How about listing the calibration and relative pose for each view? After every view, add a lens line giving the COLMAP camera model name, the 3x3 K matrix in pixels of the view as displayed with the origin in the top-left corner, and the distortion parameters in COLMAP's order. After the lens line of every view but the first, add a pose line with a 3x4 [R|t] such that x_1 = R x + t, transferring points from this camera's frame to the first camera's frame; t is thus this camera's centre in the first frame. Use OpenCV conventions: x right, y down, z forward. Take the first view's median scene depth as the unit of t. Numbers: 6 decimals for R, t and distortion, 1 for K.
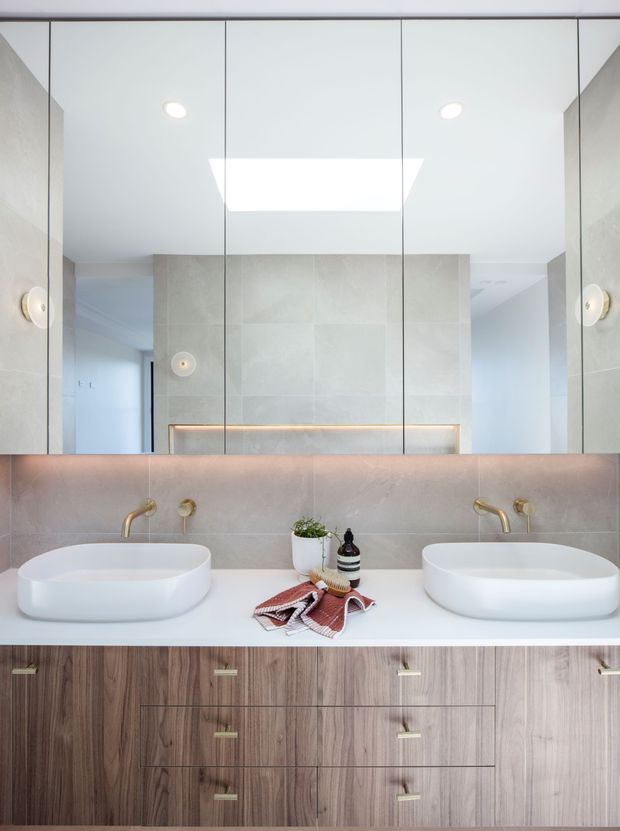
lens RADIAL K [[432.4, 0, 310.0], [0, 432.4, 415.5], [0, 0, 1]] dist [-0.001650, 0.000057]
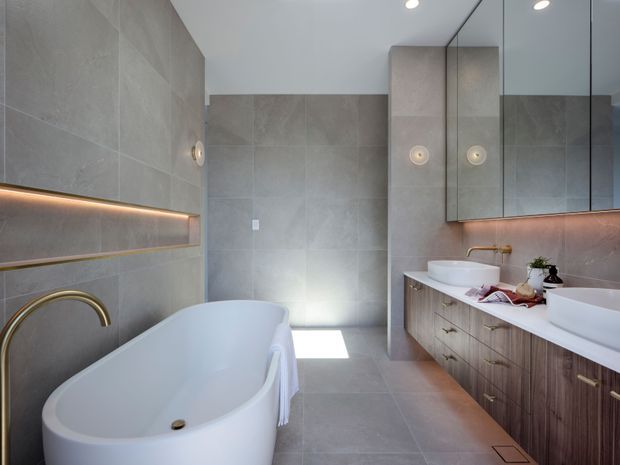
lens RADIAL K [[322.6, 0, 310.0], [0, 322.6, 232.5], [0, 0, 1]] dist [-0.001650, 0.000057]
pose [[0.008020, 0.005604, -0.999952, 1.499130], [0.010689, 0.999927, 0.005690, 0.182279], [0.999911, -0.010734, 0.007959, 0.254384]]
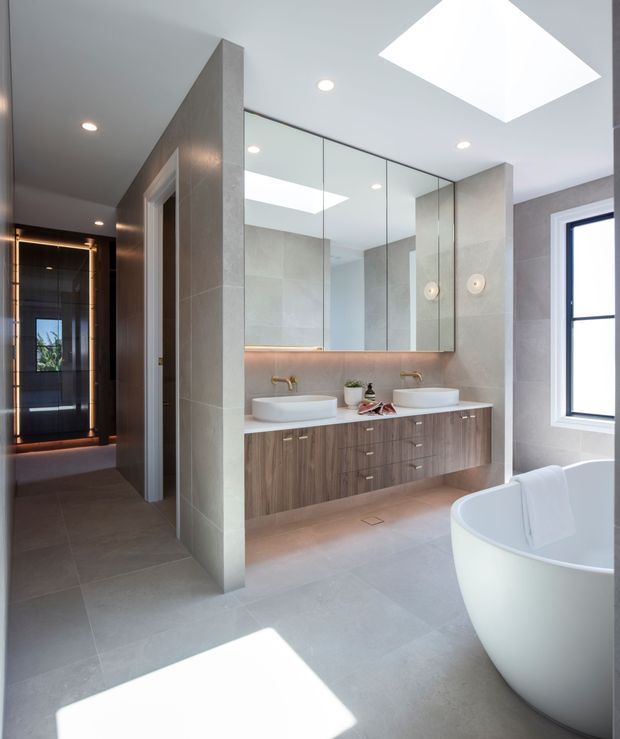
lens RADIAL K [[425.4, 0, 309.0], [0, 425.4, 356.6], [0, 0, 1]] dist [0.001754, 0.000193]
pose [[0.832466, -0.001458, 0.554074, -1.837580], [-0.003457, 0.999963, 0.007825, 0.140724], [-0.554065, -0.008429, 0.832431, -0.872627]]
